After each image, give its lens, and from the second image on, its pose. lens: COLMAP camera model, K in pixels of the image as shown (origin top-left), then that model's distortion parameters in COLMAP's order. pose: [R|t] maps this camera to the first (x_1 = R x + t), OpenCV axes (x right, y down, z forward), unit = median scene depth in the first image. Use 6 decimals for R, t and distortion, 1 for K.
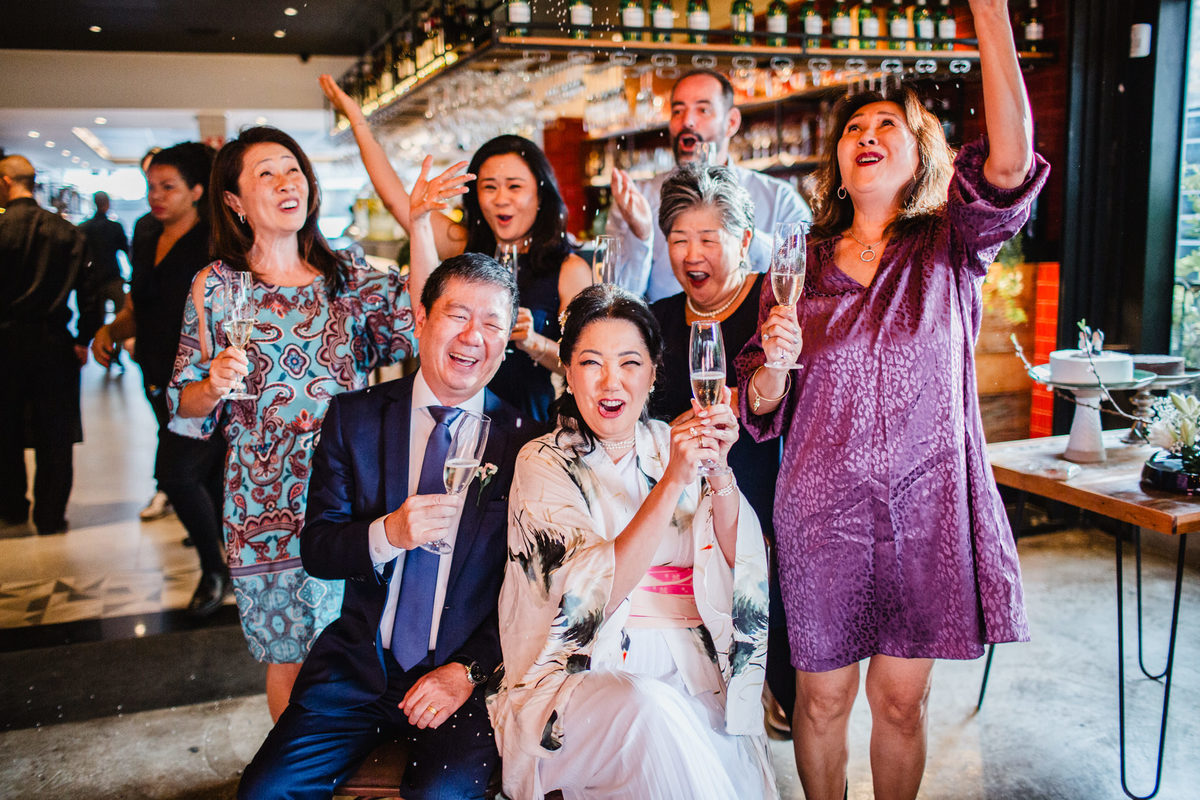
lens RADIAL K [[1145.0, 0, 606.8], [0, 1145.0, 399.5], [0, 0, 1]] dist [-0.098052, 0.098392]
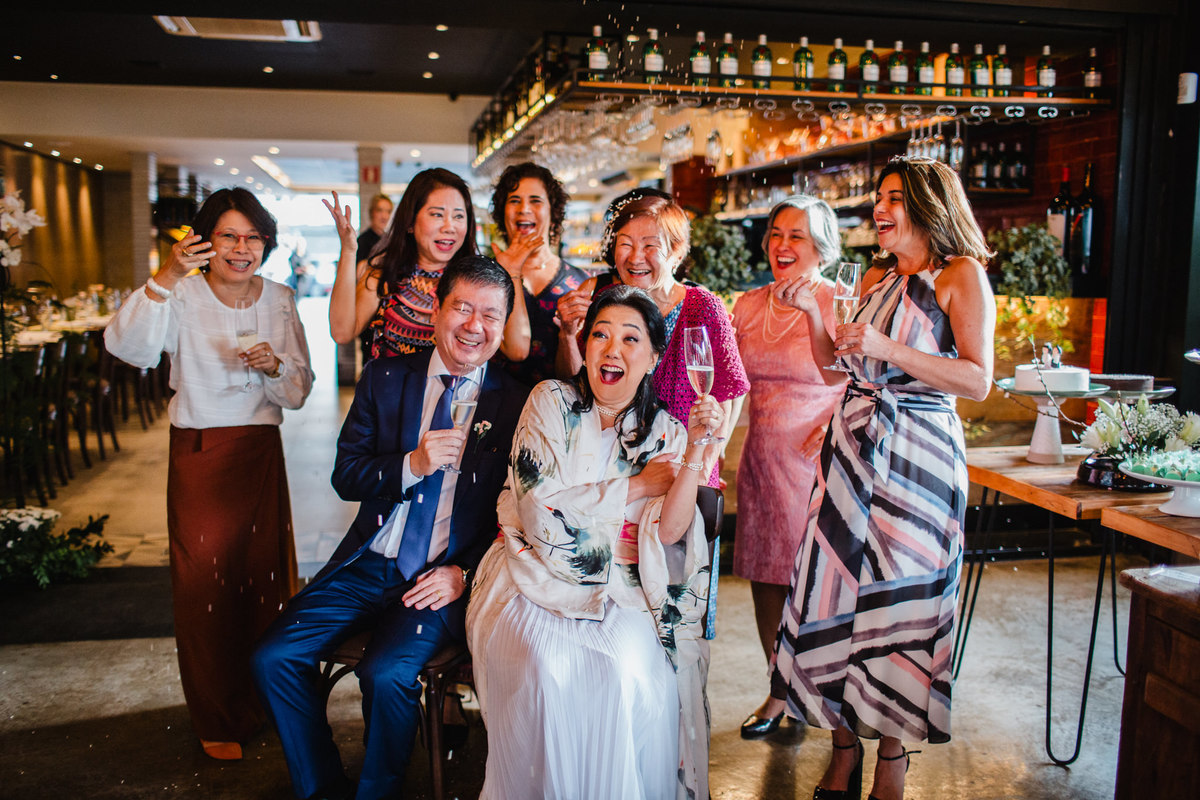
lens RADIAL K [[1145.0, 0, 606.8], [0, 1145.0, 399.5], [0, 0, 1]] dist [-0.098052, 0.098392]
pose [[0.988113, 0.046489, -0.146531, 0.104222], [-0.051490, 0.998207, -0.030520, 0.031666], [0.144850, 0.037702, 0.988735, -0.108734]]
